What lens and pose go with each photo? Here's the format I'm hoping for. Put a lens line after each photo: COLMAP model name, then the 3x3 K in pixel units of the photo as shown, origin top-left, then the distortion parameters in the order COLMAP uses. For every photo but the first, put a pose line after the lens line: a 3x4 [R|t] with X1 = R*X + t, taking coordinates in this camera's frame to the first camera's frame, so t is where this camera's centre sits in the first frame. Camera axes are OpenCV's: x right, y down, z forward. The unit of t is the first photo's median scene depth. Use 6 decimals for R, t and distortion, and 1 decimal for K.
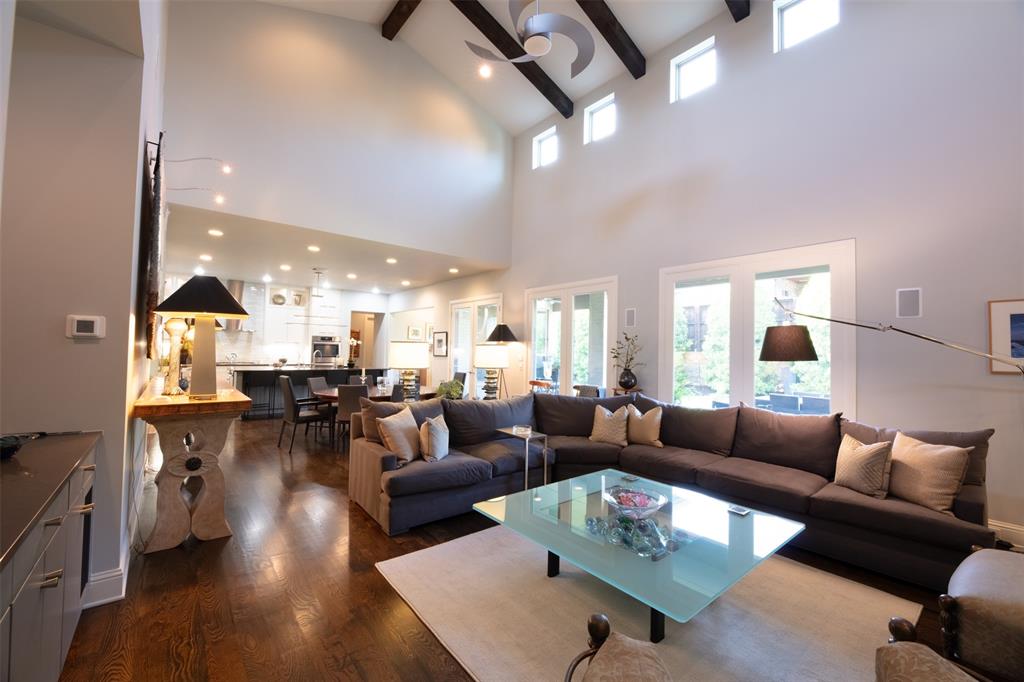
lens RADIAL K [[413.0, 0, 508.3], [0, 413.0, 337.8], [0, 0, 1]] dist [0.001239, -0.003806]
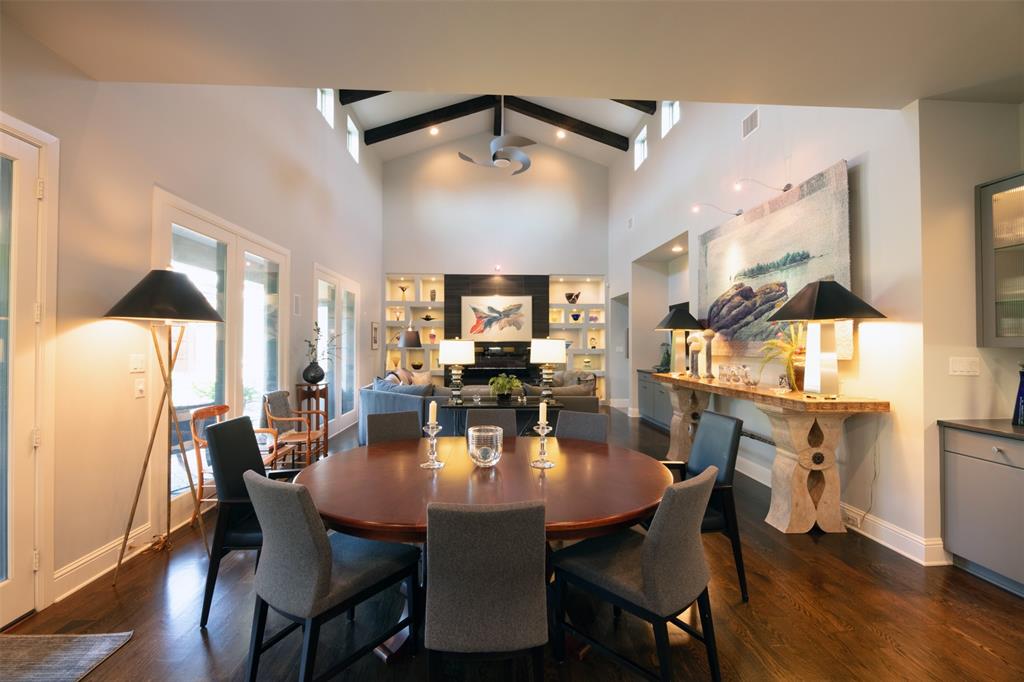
lens RADIAL K [[413.0, 0, 510.2], [0, 413.0, 339.8], [0, 0, 1]] dist [0.001239, -0.003806]
pose [[-0.809756, -0.015280, 0.586568, -0.421227], [-0.036450, 0.999040, -0.024295, 0.022082], [-0.585633, -0.041053, -0.809536, 1.023473]]
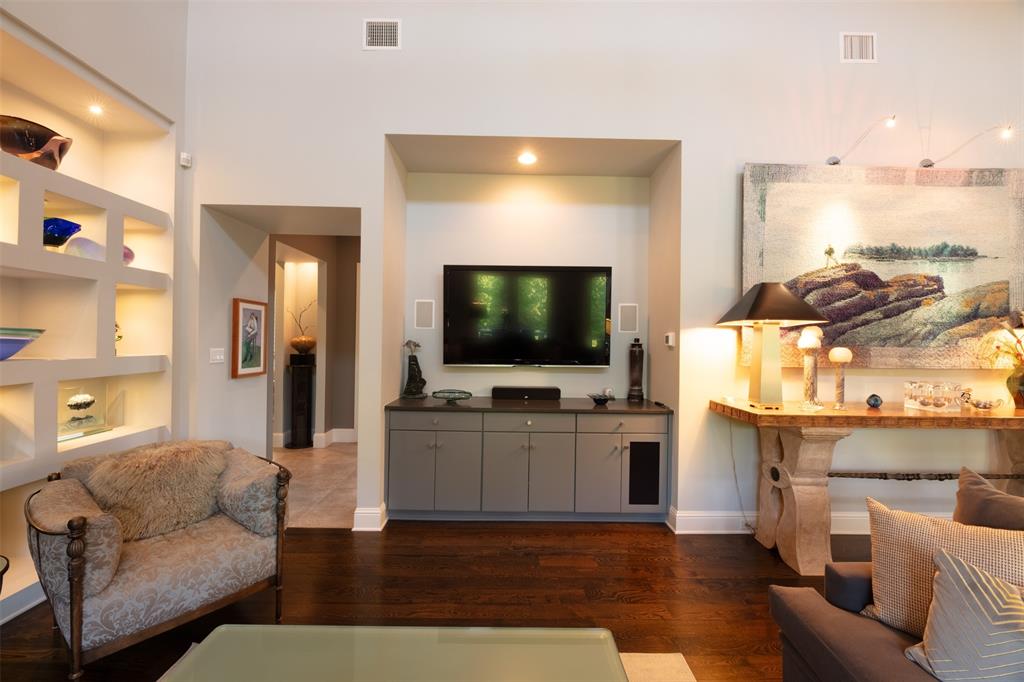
lens RADIAL K [[413.0, 0, 510.5], [0, 413.0, 339.1], [0, 0, 1]] dist [0.001239, -0.003806]
pose [[-0.619695, -0.034494, -0.784084, 0.142843], [-0.002564, 0.999117, -0.041928, 0.009719], [0.784838, -0.023973, -0.619237, 0.395341]]
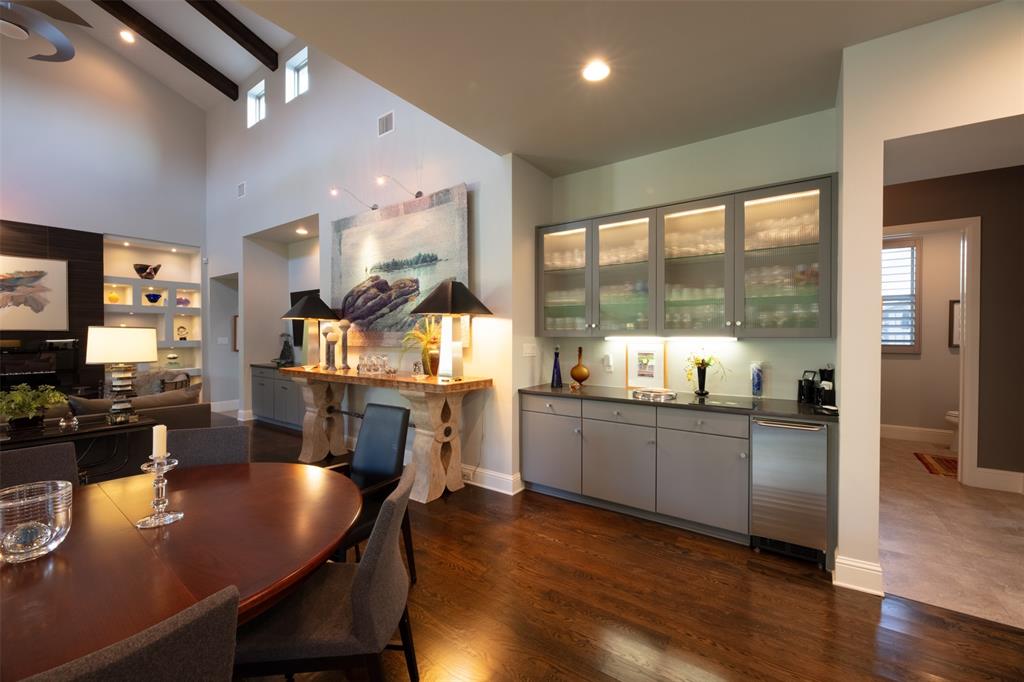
lens RADIAL K [[413.0, 0, 511.4], [0, 413.0, 338.7], [0, 0, 1]] dist [0.001239, -0.003806]
pose [[-0.962840, -0.018942, -0.269406, -0.373951], [-0.012001, 0.999553, -0.027388, 0.022221], [0.269804, -0.023137, -0.962637, 0.998427]]
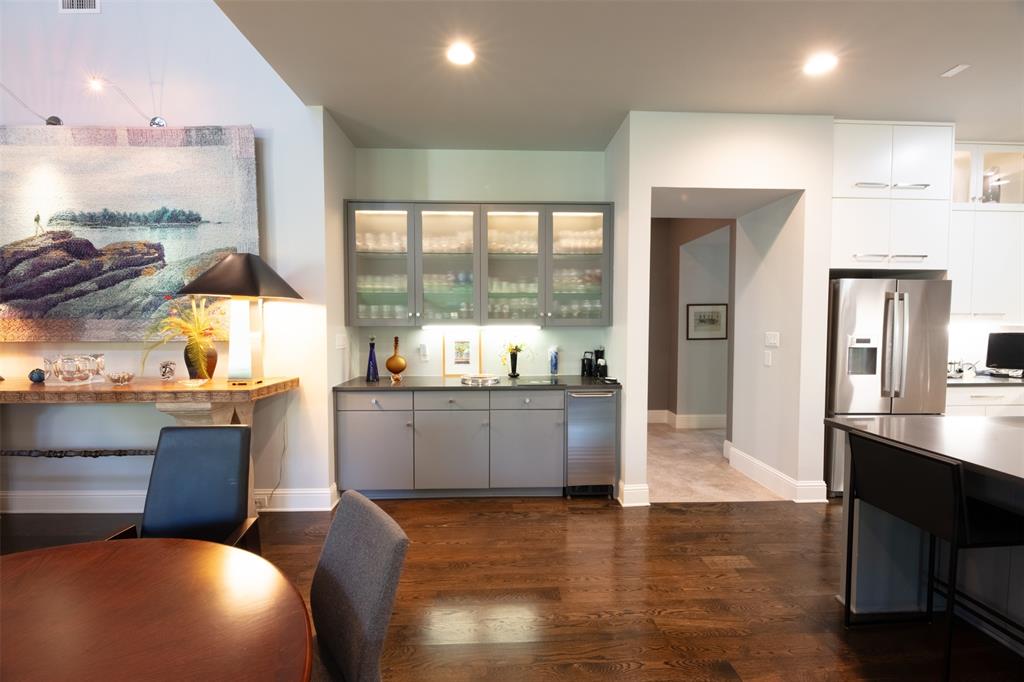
lens RADIAL K [[413.0, 0, 510.6], [0, 413.0, 338.9], [0, 0, 1]] dist [0.001239, -0.003806]
pose [[-0.601405, 0.009103, -0.798892, -0.294229], [0.011642, 0.999929, 0.002630, 0.020563], [0.798859, -0.007719, -0.601468, 0.932111]]
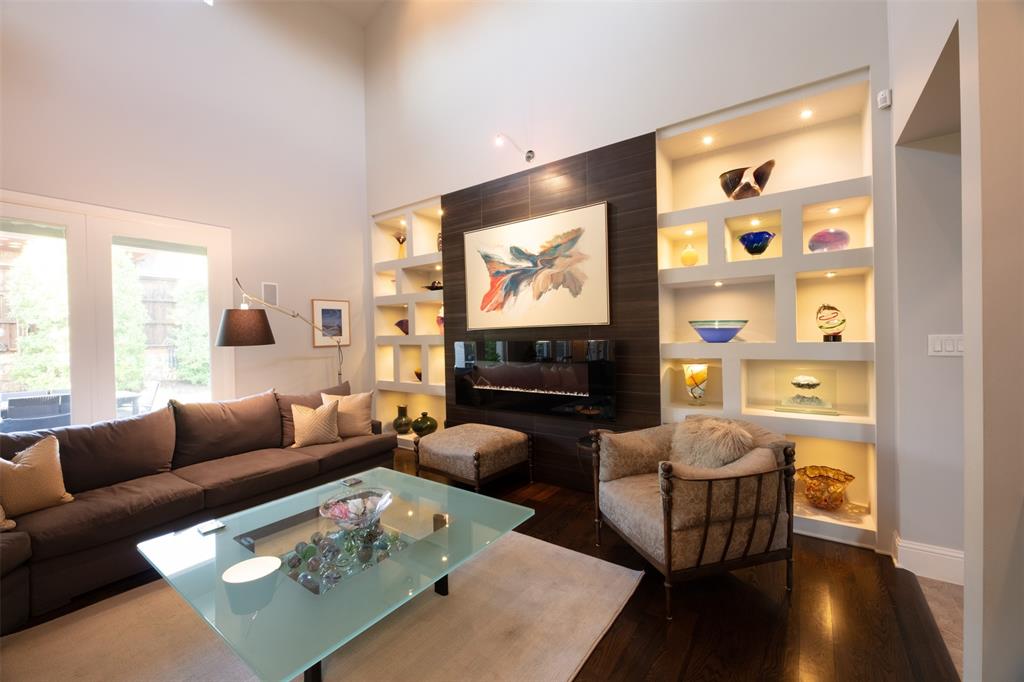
lens RADIAL K [[413.0, 0, 510.5], [0, 413.0, 338.6], [0, 0, 1]] dist [0.001239, -0.003806]
pose [[-0.265257, -0.027950, 0.963773, -0.184791], [-0.014976, 0.999579, 0.024866, 0.002566], [-0.964062, -0.007838, -0.265563, 0.276608]]
